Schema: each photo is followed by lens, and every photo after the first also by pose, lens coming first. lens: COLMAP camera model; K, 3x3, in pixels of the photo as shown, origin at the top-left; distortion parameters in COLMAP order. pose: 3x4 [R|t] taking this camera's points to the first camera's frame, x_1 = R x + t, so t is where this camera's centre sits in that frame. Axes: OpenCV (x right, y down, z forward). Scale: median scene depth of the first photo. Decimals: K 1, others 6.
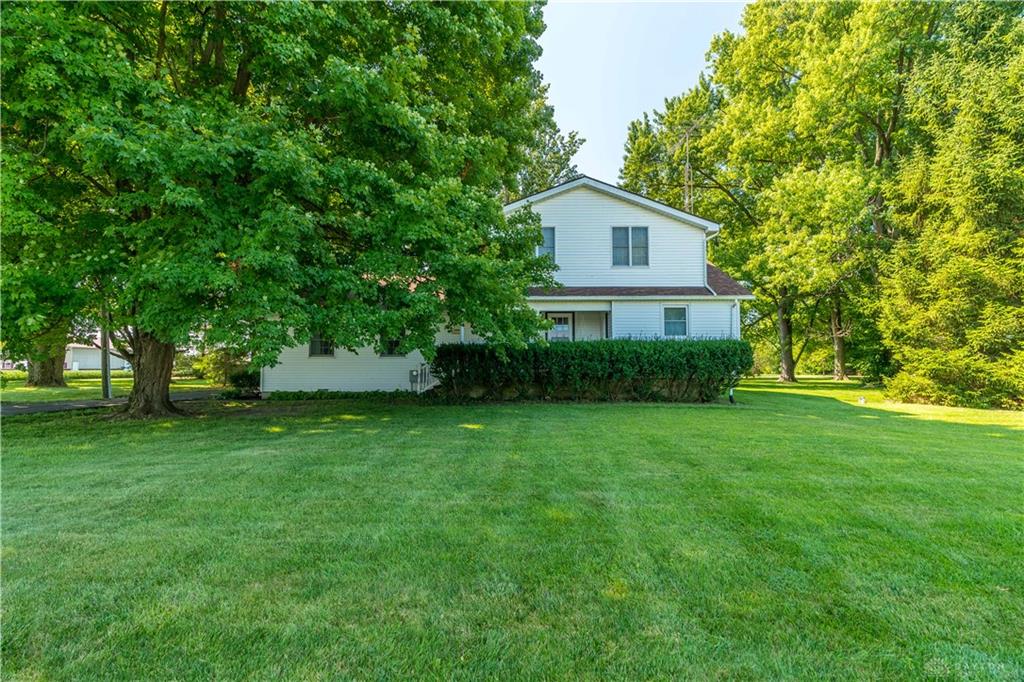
lens RADIAL K [[457.1, 0, 503.8], [0, 457.1, 344.2], [0, 0, 1]] dist [-0.002388, -0.000100]
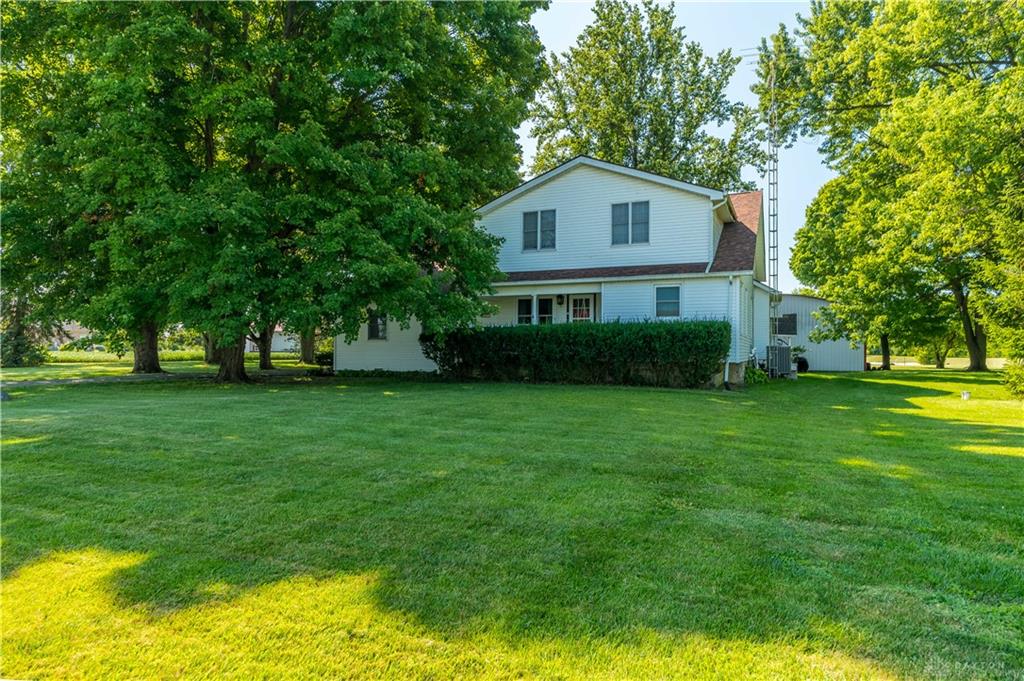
lens RADIAL K [[608.6, 0, 512.0], [0, 608.6, 340.5], [0, 0, 1]] dist [0.019538, -0.000335]
pose [[0.917751, 0.001353, -0.397154, 0.555471], [0.008717, 0.999685, 0.023549, -0.003179], [0.397061, -0.025074, 0.917450, -0.261817]]
